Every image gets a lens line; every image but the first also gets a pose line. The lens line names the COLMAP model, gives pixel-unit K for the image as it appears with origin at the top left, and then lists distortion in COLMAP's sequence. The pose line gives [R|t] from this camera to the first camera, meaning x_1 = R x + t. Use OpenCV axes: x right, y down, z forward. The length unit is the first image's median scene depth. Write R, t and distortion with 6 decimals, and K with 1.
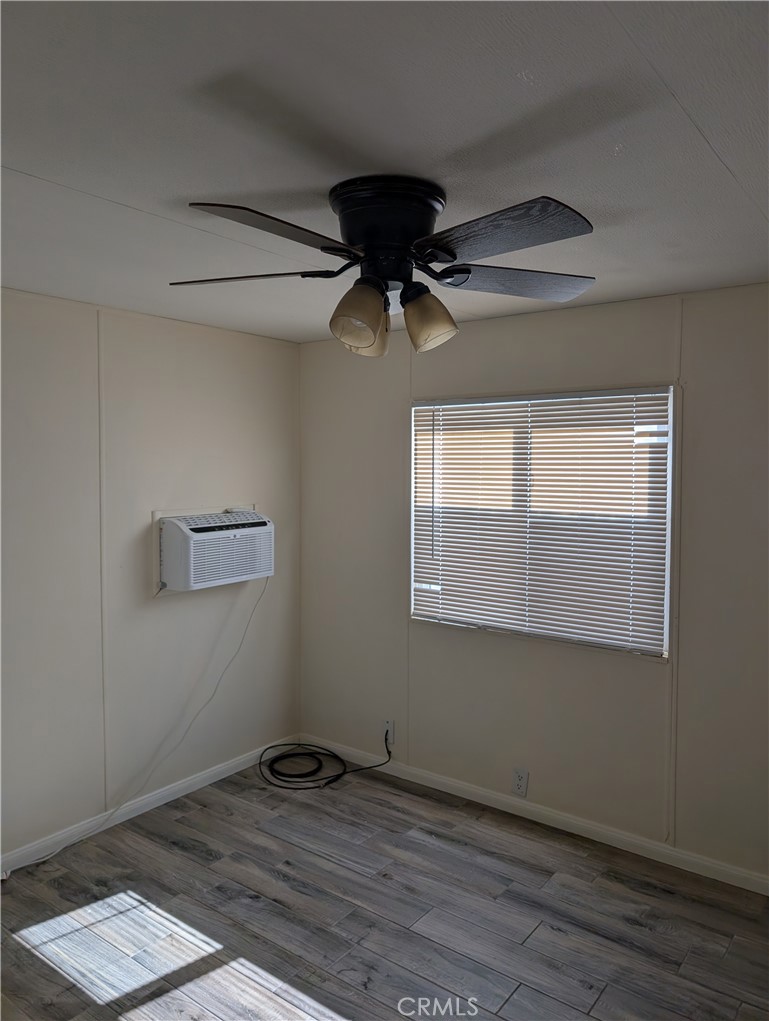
lens RADIAL K [[735.8, 0, 396.5], [0, 735.8, 508.6], [0, 0, 1]] dist [0.029777, -0.034506]
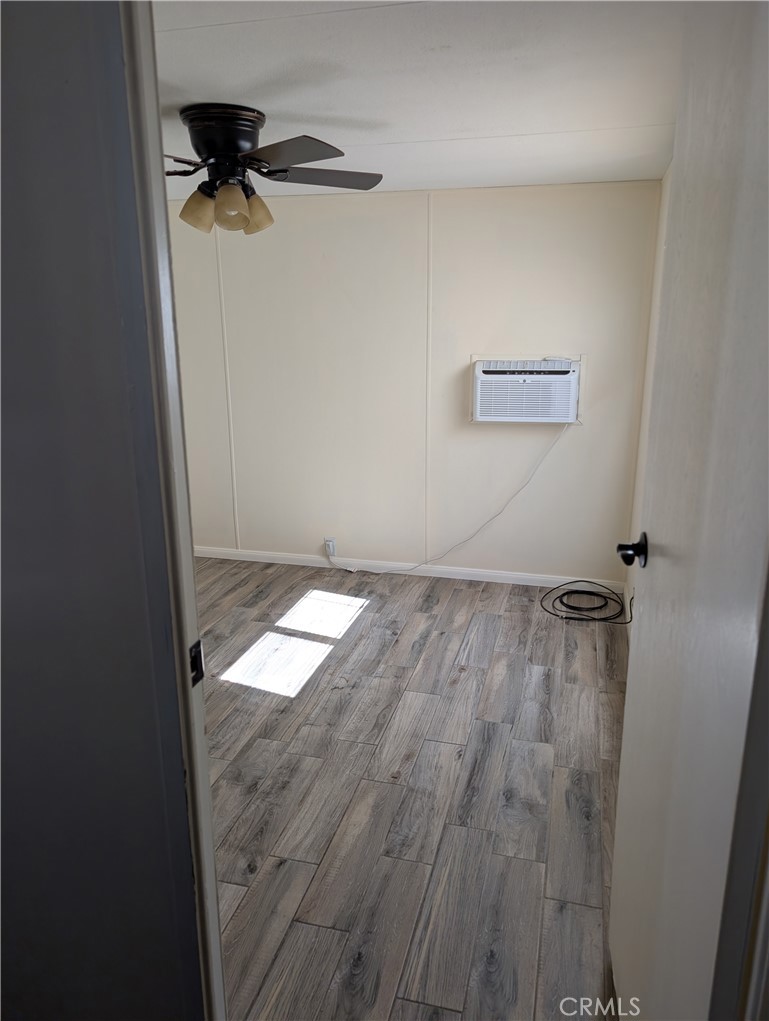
lens RADIAL K [[735.8, 0, 396.5], [0, 735.8, 508.6], [0, 0, 1]] dist [0.029777, -0.034506]
pose [[0.377565, 0.232514, -0.896316, 0.919701], [-0.053947, 0.971841, 0.229381, -0.025820], [0.924410, -0.038253, 0.379476, 0.437663]]
